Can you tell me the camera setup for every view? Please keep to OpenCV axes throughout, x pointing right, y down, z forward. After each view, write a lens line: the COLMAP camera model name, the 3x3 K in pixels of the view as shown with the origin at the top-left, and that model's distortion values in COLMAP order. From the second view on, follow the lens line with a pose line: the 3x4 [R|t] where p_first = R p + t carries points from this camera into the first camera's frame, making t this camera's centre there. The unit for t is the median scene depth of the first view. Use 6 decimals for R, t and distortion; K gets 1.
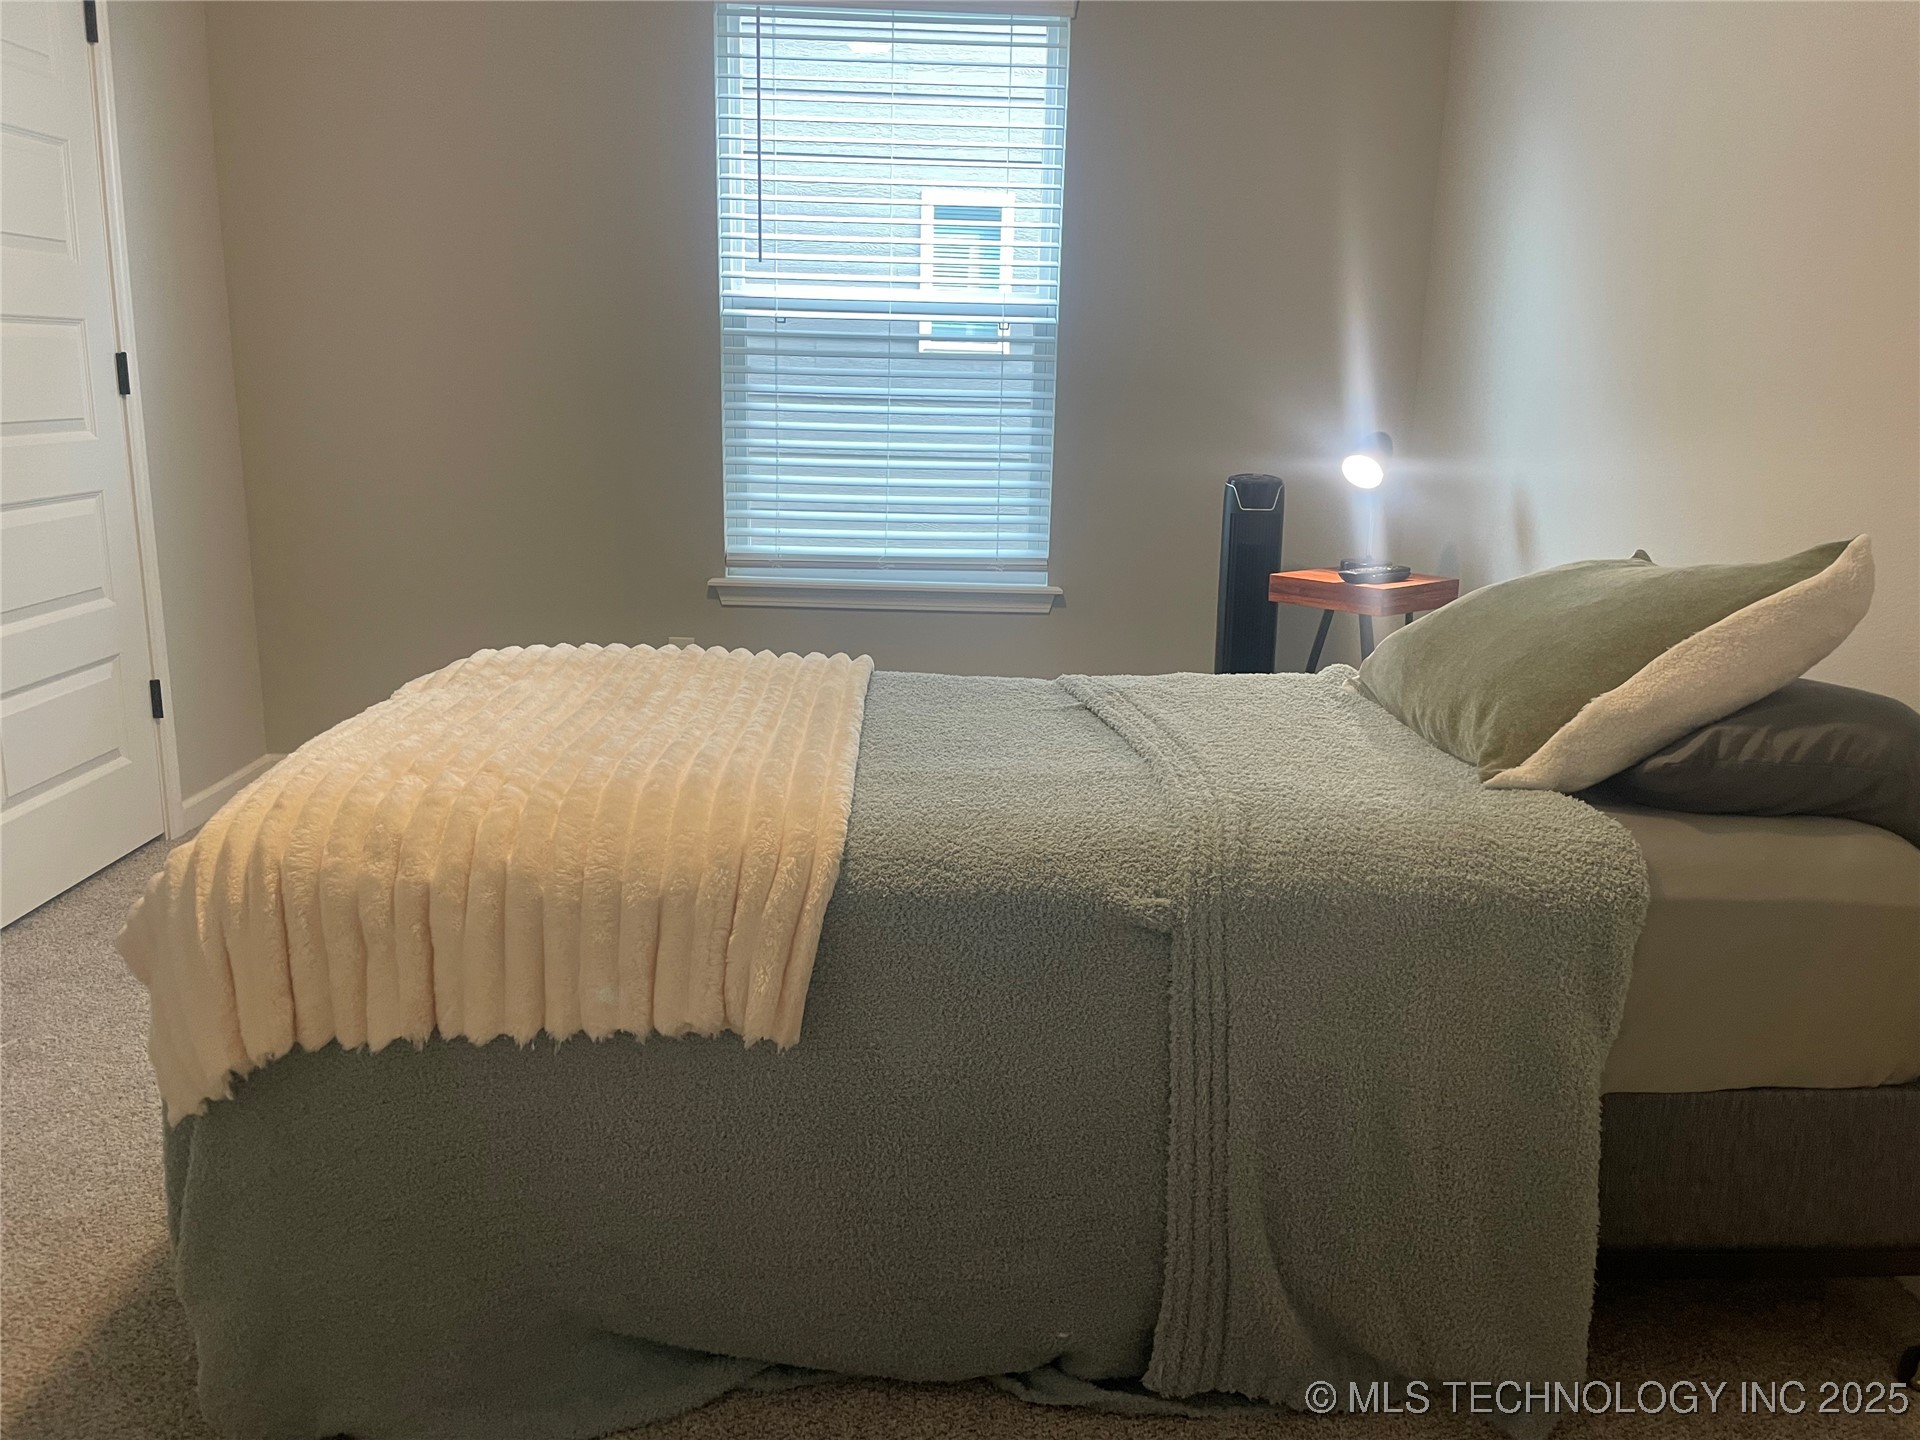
lens RADIAL K [[1491.7, 0, 993.8], [0, 1491.7, 740.4], [0, 0, 1]] dist [0.118356, -0.151481]
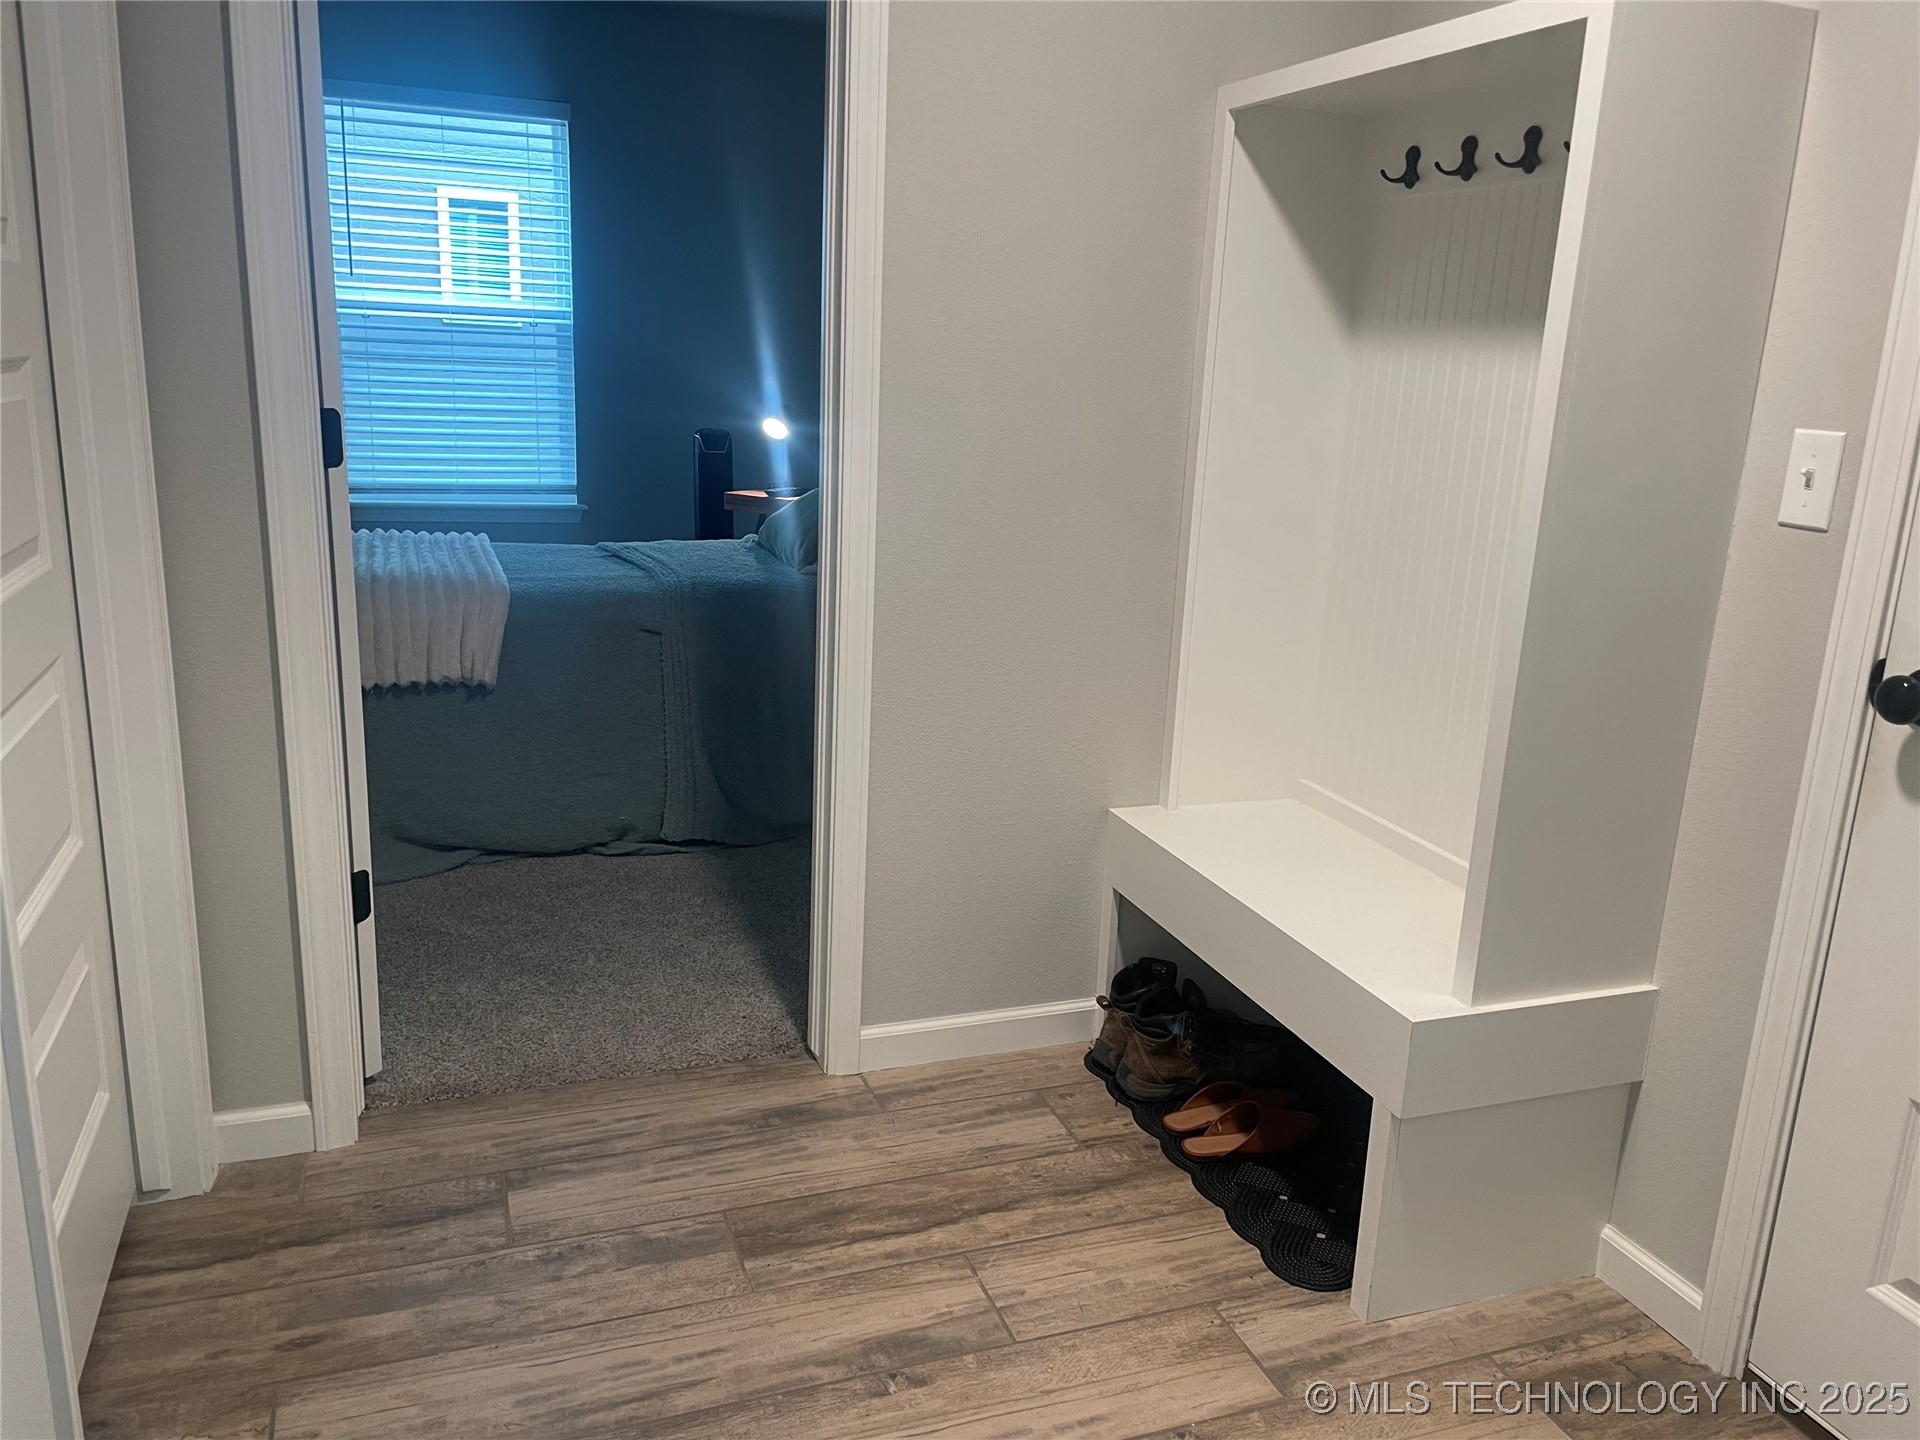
lens RADIAL K [[1459.6, 0, 953.5], [0, 1459.6, 732.6], [0, 0, 1]] dist [0.098786, -0.140963]
pose [[0.955238, -0.060344, 0.289619, -0.046260], [0.050265, 0.997847, 0.042122, 0.083681], [-0.291537, -0.025678, 0.956215, -0.524920]]
